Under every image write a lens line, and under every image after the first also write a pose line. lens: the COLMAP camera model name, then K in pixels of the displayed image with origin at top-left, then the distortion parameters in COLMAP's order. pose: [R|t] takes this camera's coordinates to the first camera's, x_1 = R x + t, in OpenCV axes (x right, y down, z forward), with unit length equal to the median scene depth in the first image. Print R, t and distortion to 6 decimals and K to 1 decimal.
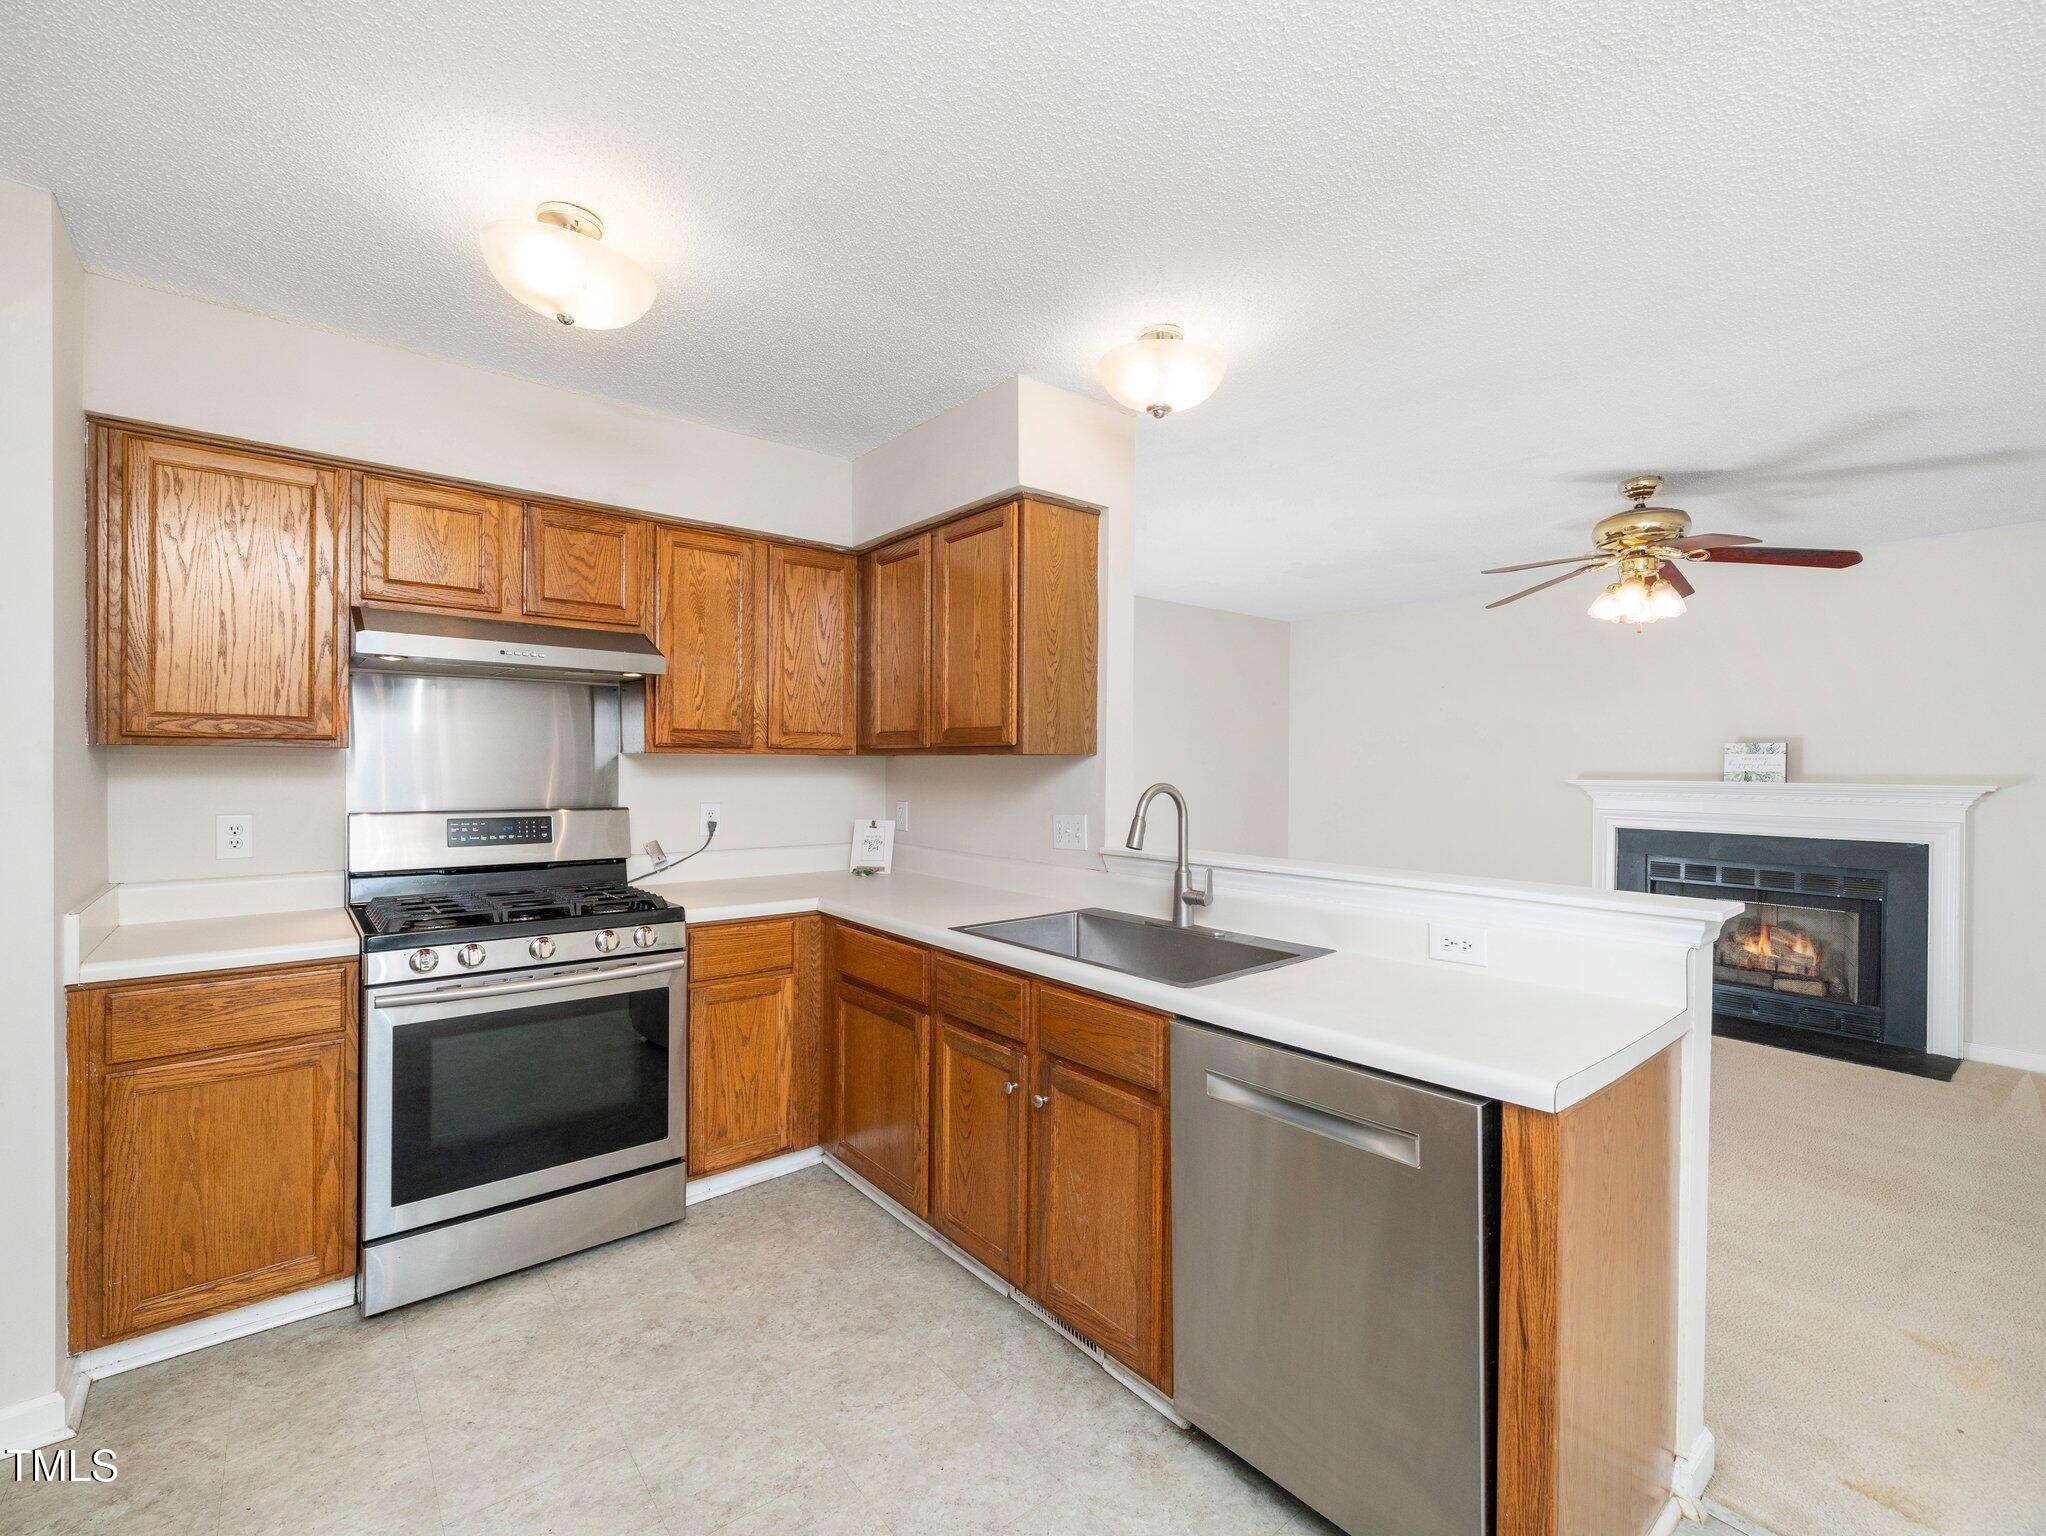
lens RADIAL K [[903.6, 0, 1023.0], [0, 903.6, 768.0], [0, 0, 1]] dist [0.000680, 0.000291]
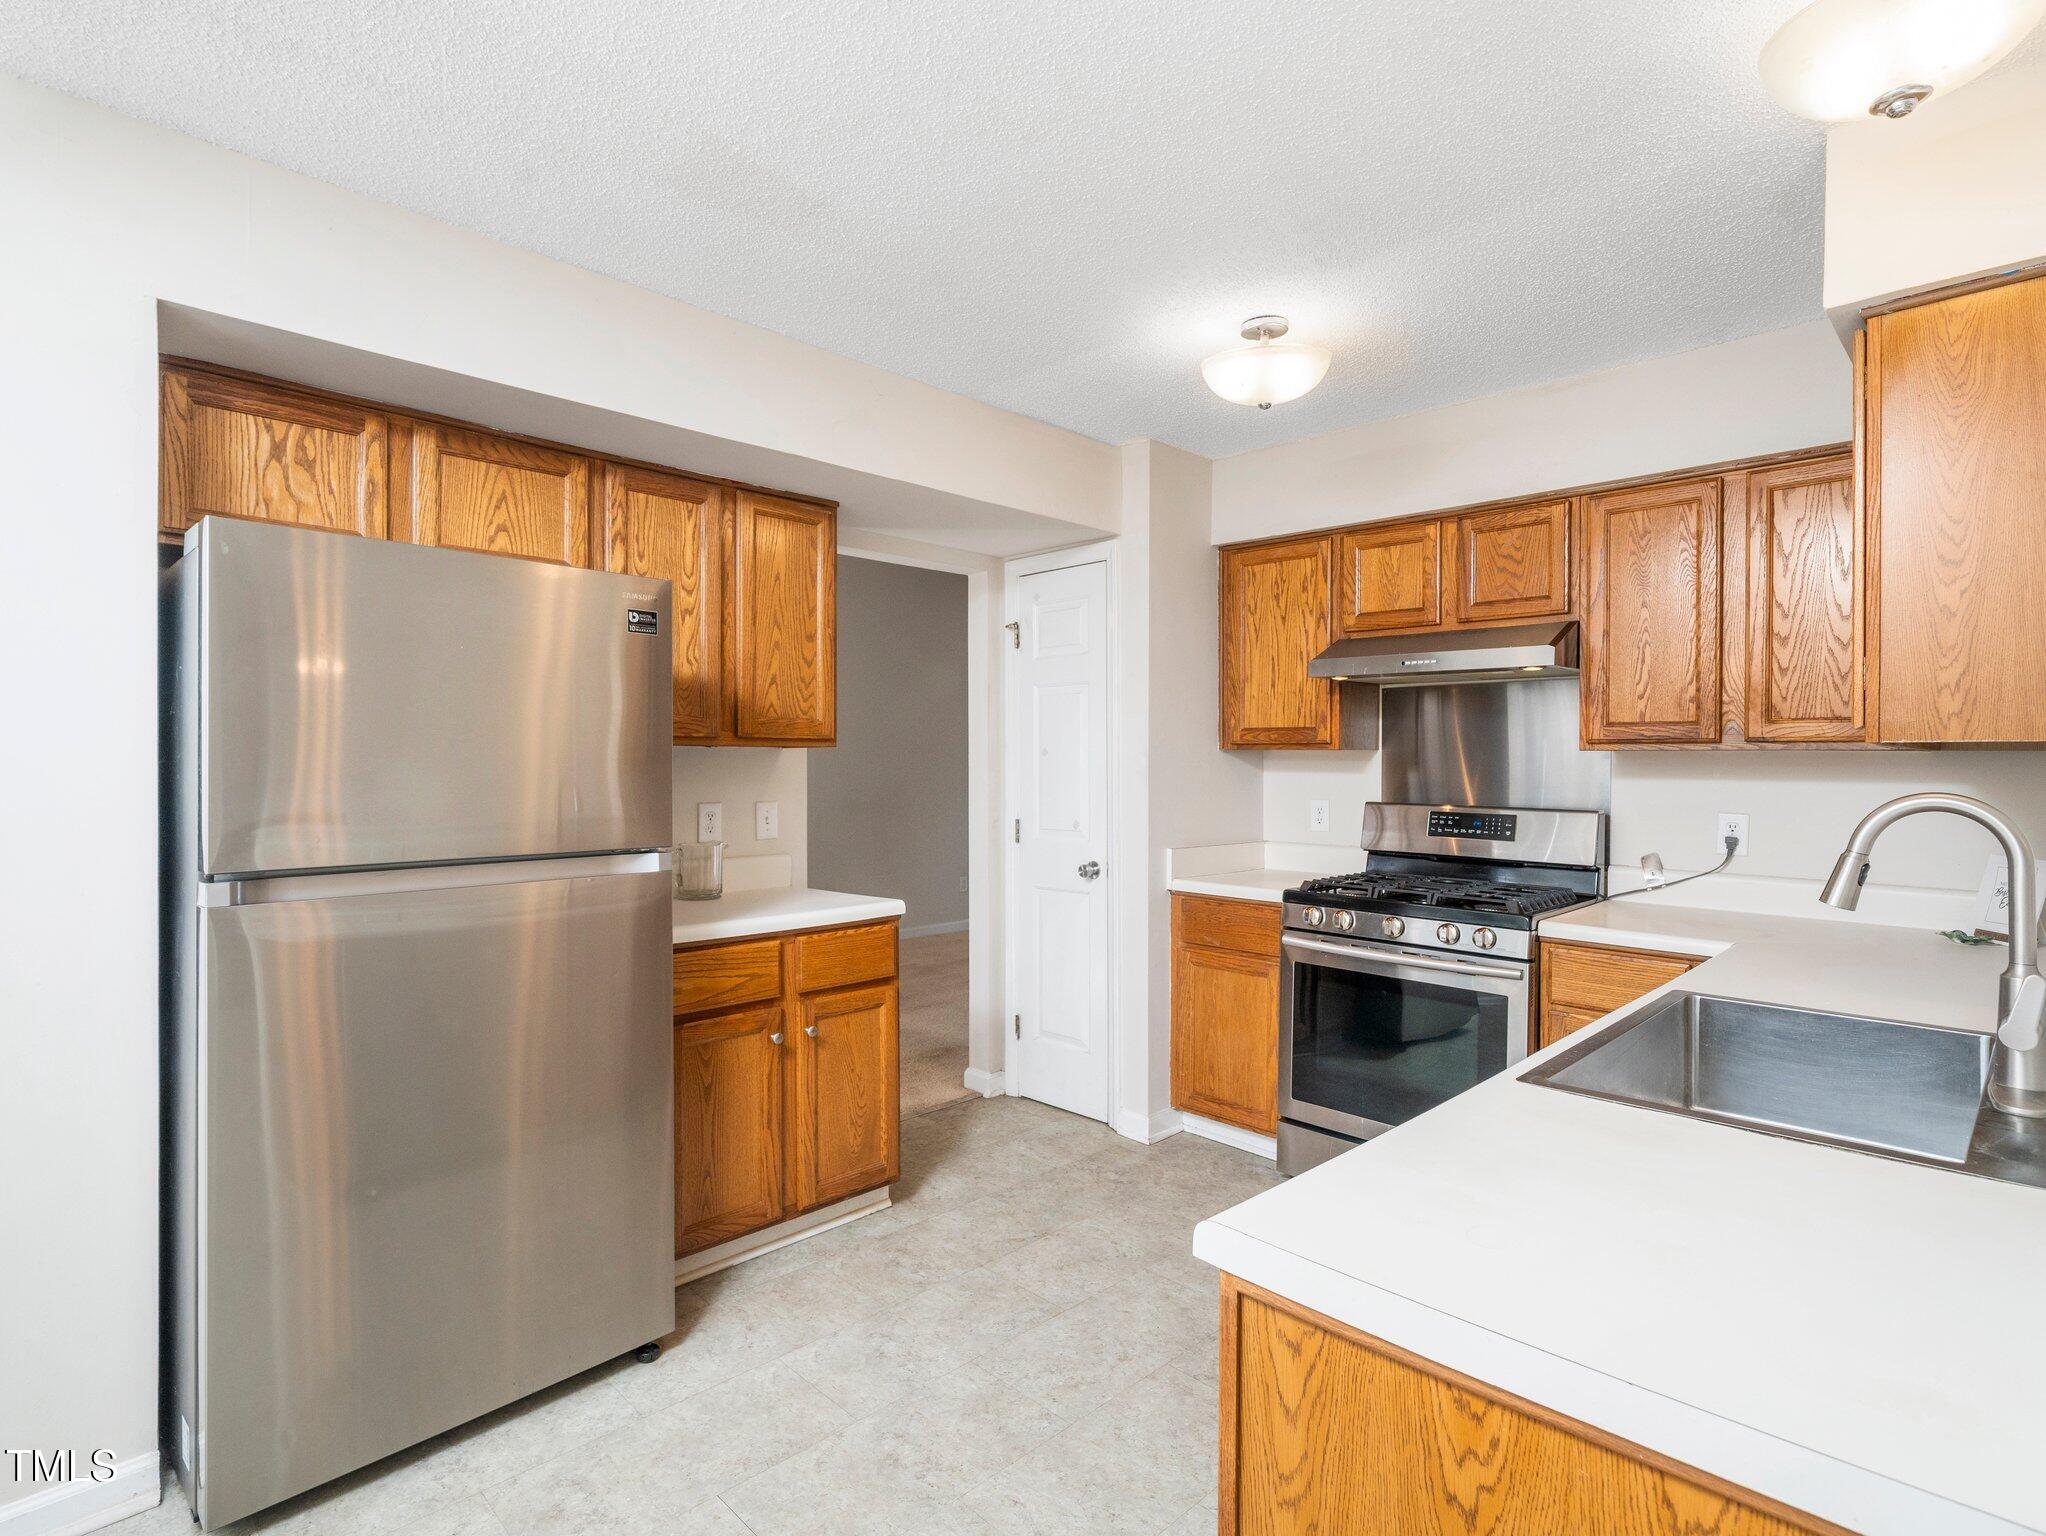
lens RADIAL K [[1051.3, 0, 1023.0], [0, 1051.3, 768.0], [0, 0, 1]] dist [-0.001530, -0.000085]
pose [[0.095360, 0.002310, -0.995440, 0.616097], [-0.009104, 0.999958, 0.001448, 0.004684], [0.995401, 0.008924, 0.095377, 0.360586]]
